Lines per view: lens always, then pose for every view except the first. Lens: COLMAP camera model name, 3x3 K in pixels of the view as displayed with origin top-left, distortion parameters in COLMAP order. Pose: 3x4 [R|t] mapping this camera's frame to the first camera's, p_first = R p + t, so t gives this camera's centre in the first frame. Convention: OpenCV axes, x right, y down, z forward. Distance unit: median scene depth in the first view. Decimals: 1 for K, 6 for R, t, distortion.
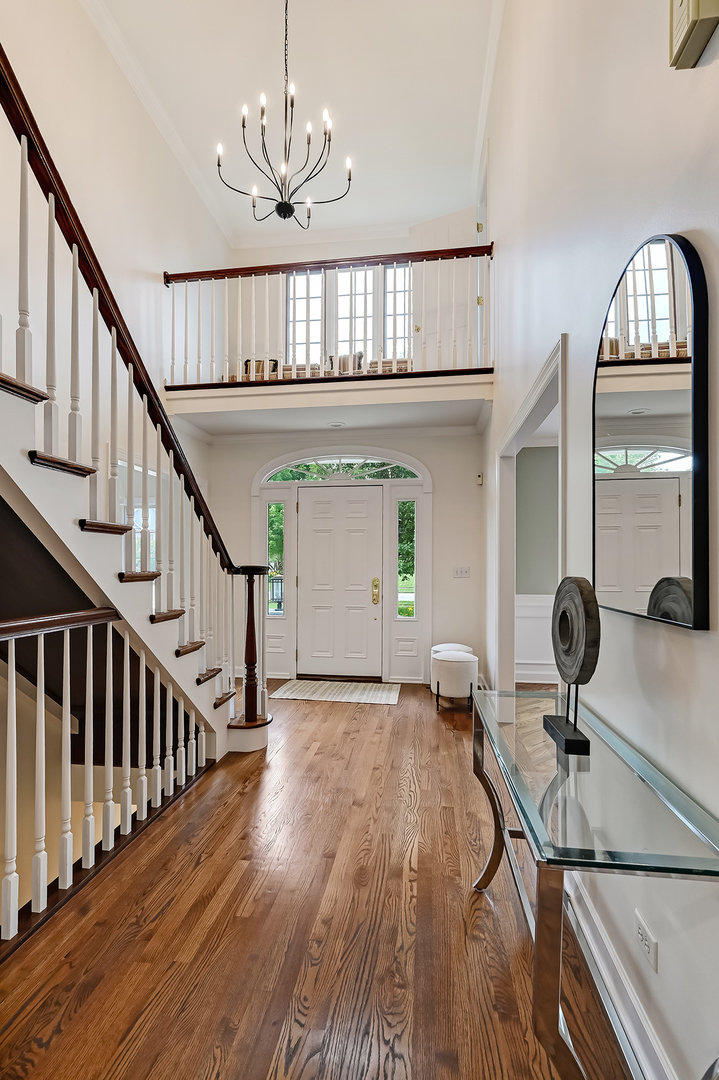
lens RADIAL K [[501.8, 0, 358.7], [0, 501.8, 546.8], [0, 0, 1]] dist [0.001657, 0.000045]
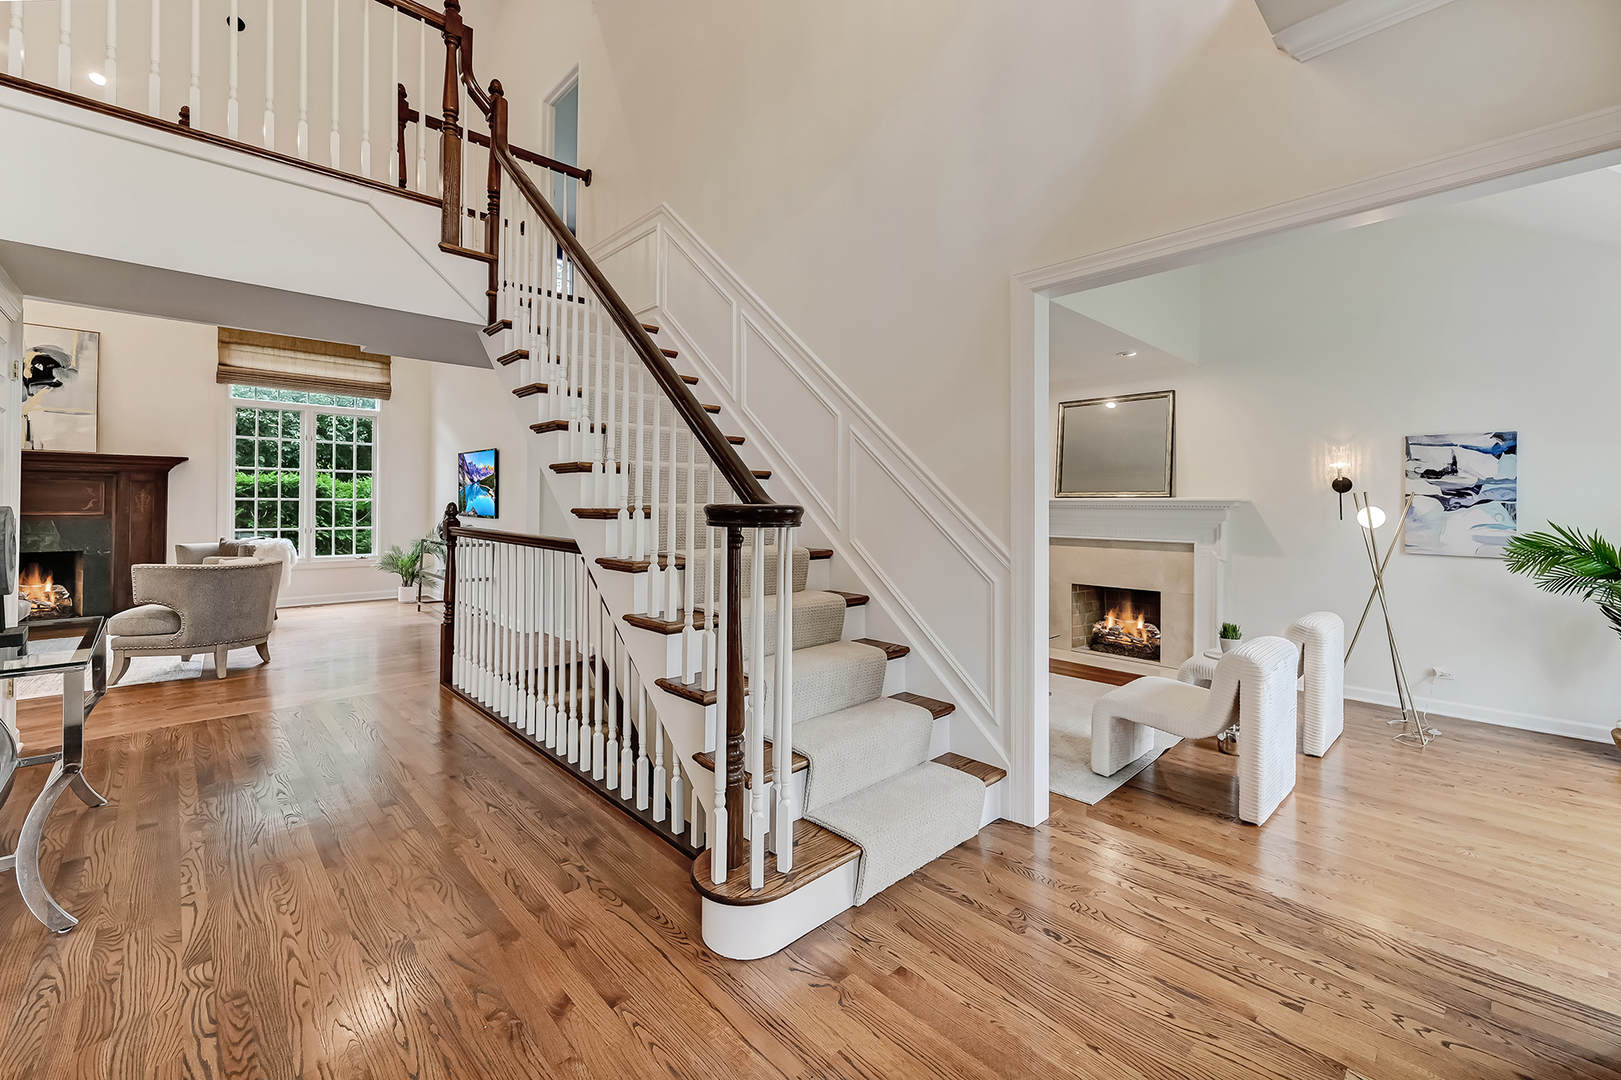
lens RADIAL K [[667.5, 0, 825.7], [0, 667.5, 509.3], [0, 0, 1]] dist [0.001484, 0.000093]
pose [[-0.615711, 0.000914, -0.787971, 0.284359], [0.021692, 0.999640, -0.015791, 0.080592], [0.787673, -0.026815, -0.615509, 2.183275]]
